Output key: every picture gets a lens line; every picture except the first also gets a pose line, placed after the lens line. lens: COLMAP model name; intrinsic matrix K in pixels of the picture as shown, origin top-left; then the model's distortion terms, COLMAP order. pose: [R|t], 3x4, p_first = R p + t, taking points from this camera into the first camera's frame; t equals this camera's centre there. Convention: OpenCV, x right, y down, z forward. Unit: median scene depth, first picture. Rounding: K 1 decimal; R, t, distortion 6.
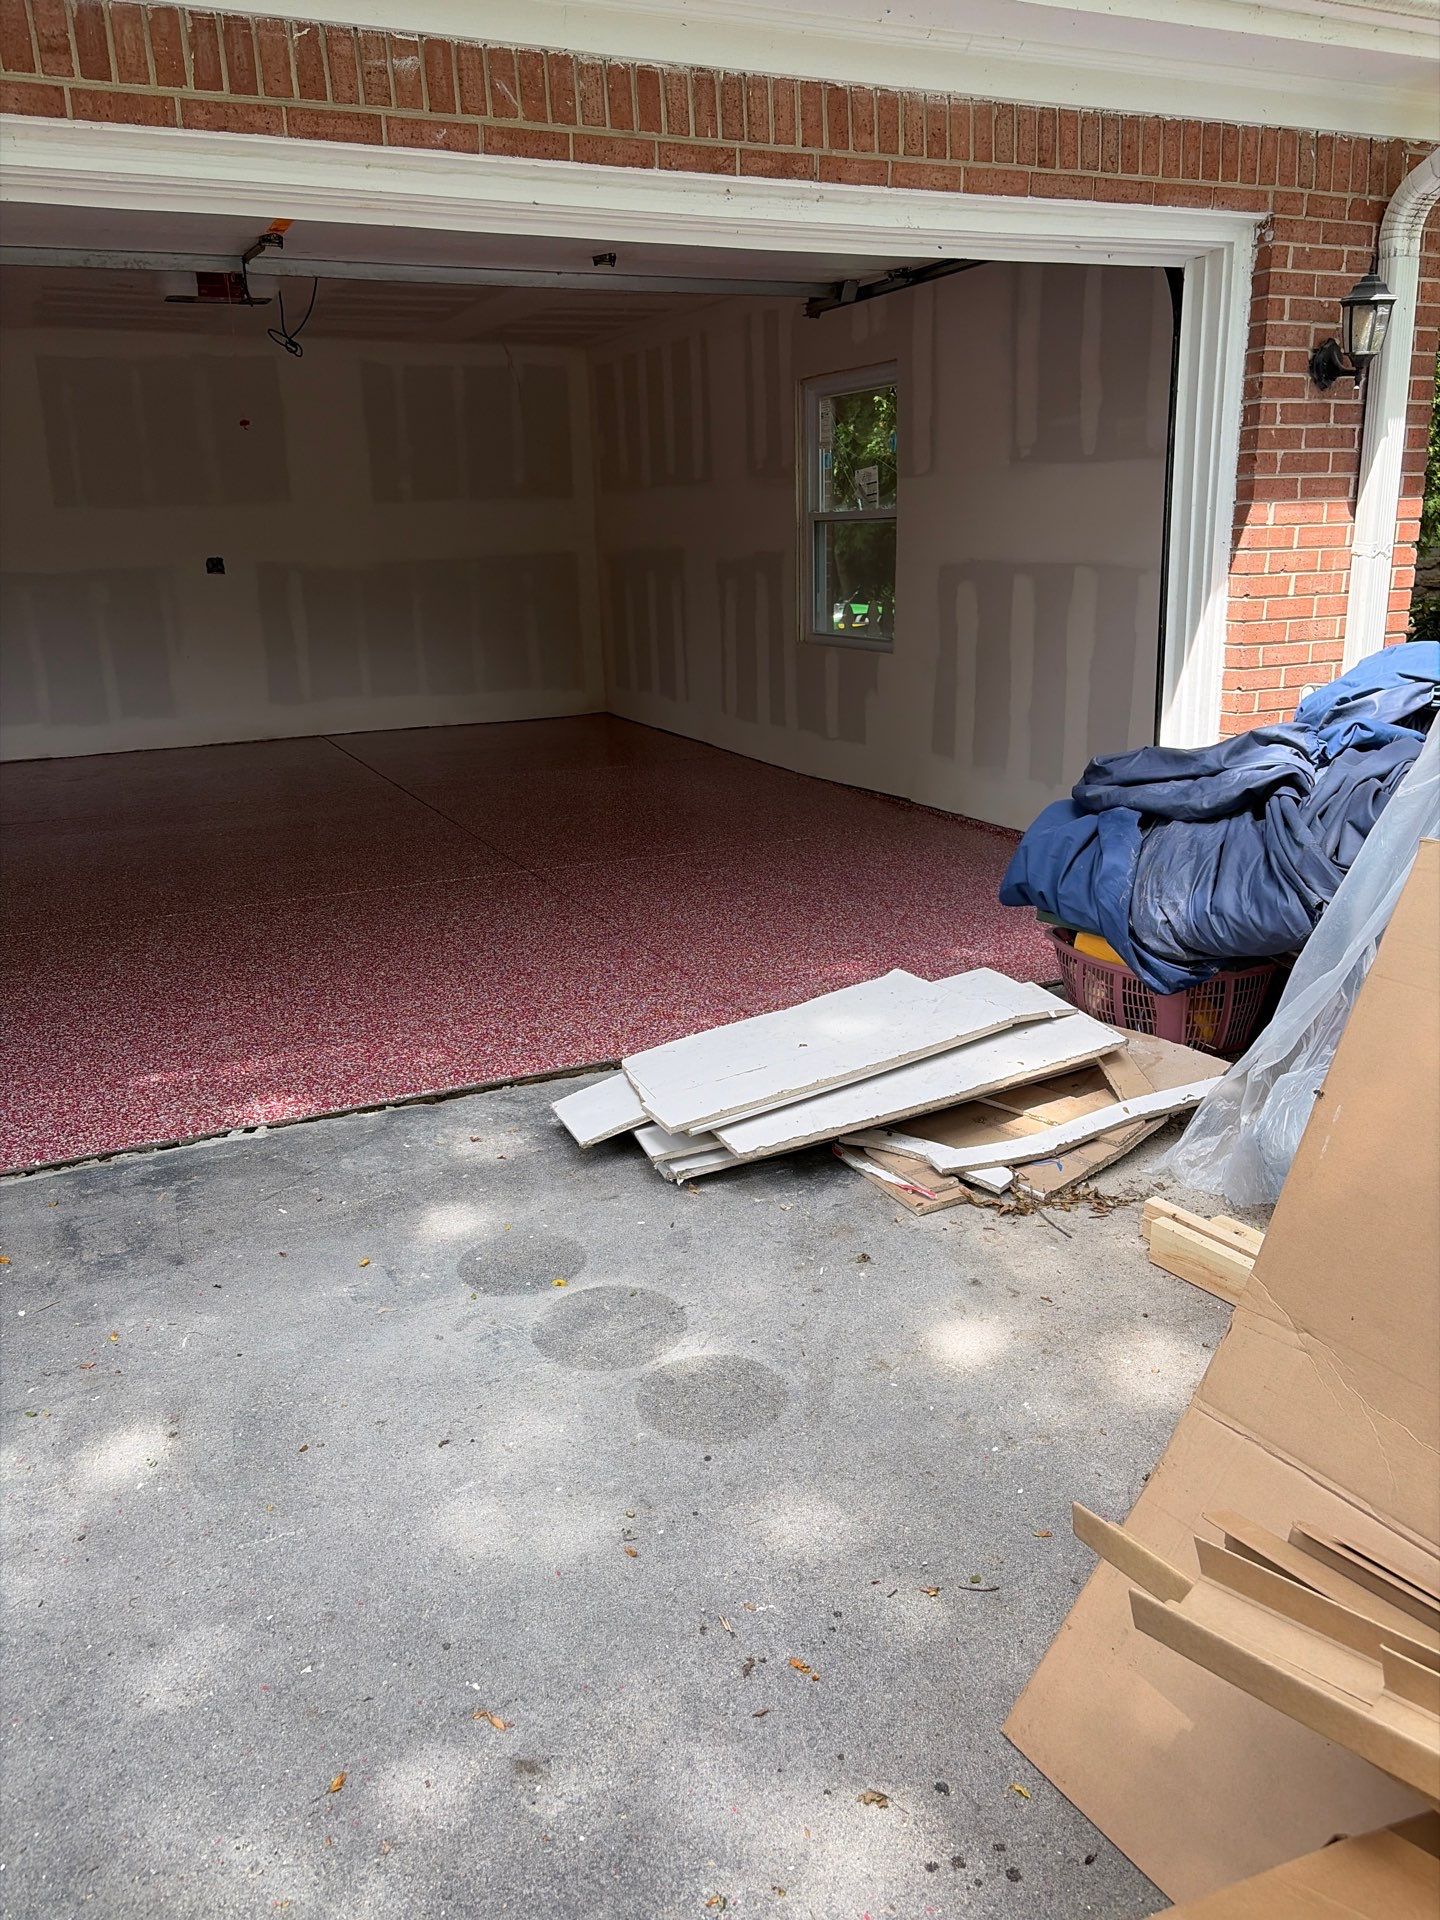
lens RADIAL K [[1441.8, 0, 720.0], [0, 1441.8, 960.0], [0, 0, 1]] dist [0.079671, -0.095082]
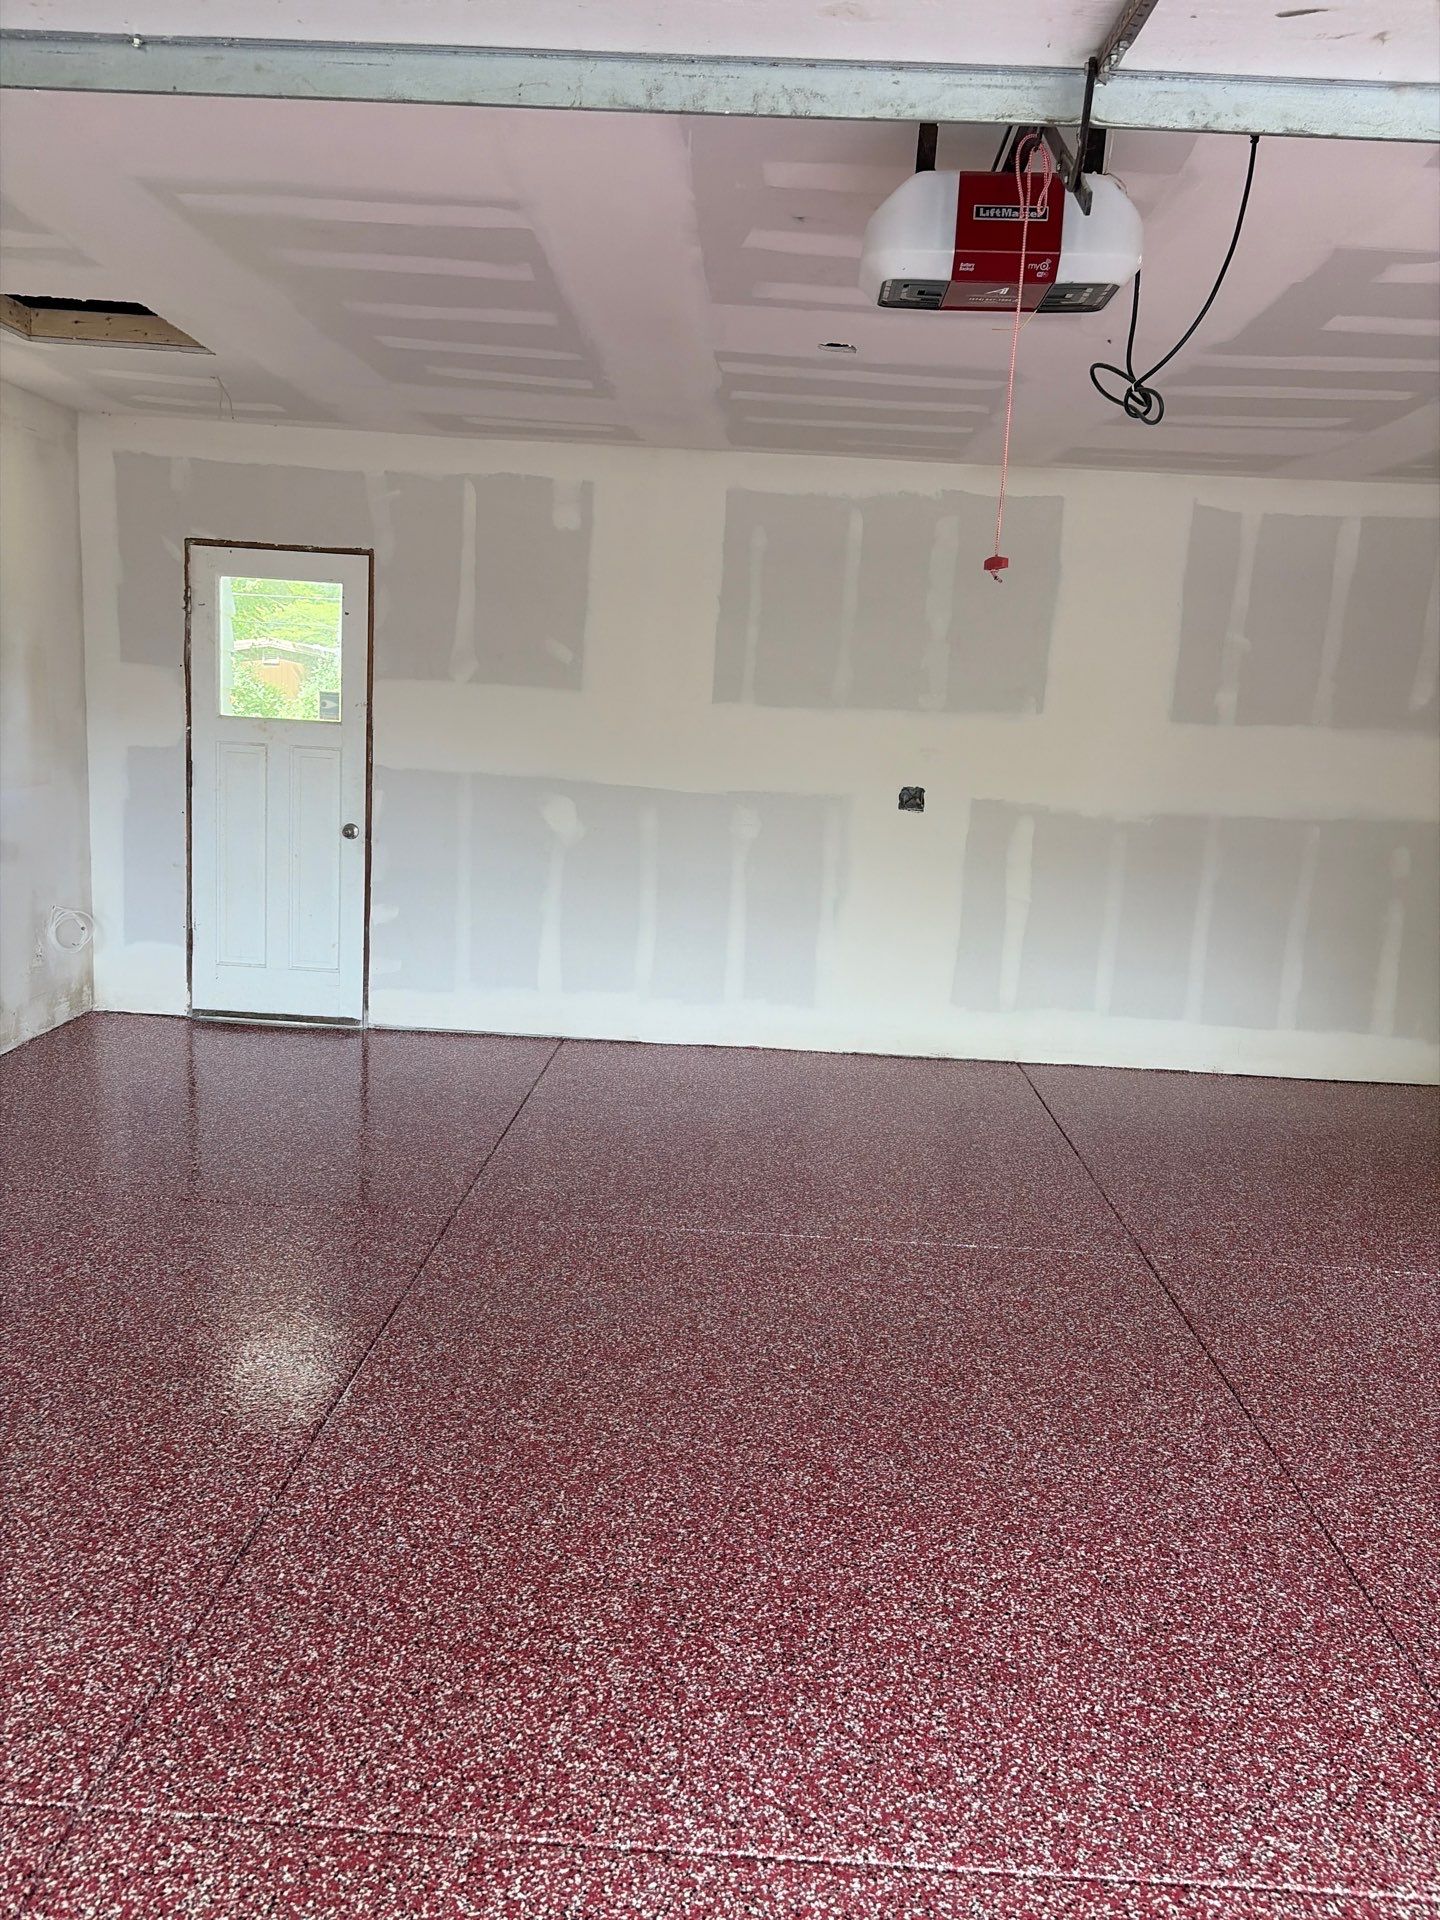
lens RADIAL K [[1441.8, 0, 720.0], [0, 1441.8, 960.0], [0, 0, 1]] dist [0.079671, -0.095082]
pose [[0.884942, 0.154170, -0.439442, -0.125956], [-0.207040, 0.975476, -0.074705, -0.135234], [0.417148, 0.157092, 0.895159, 0.396214]]
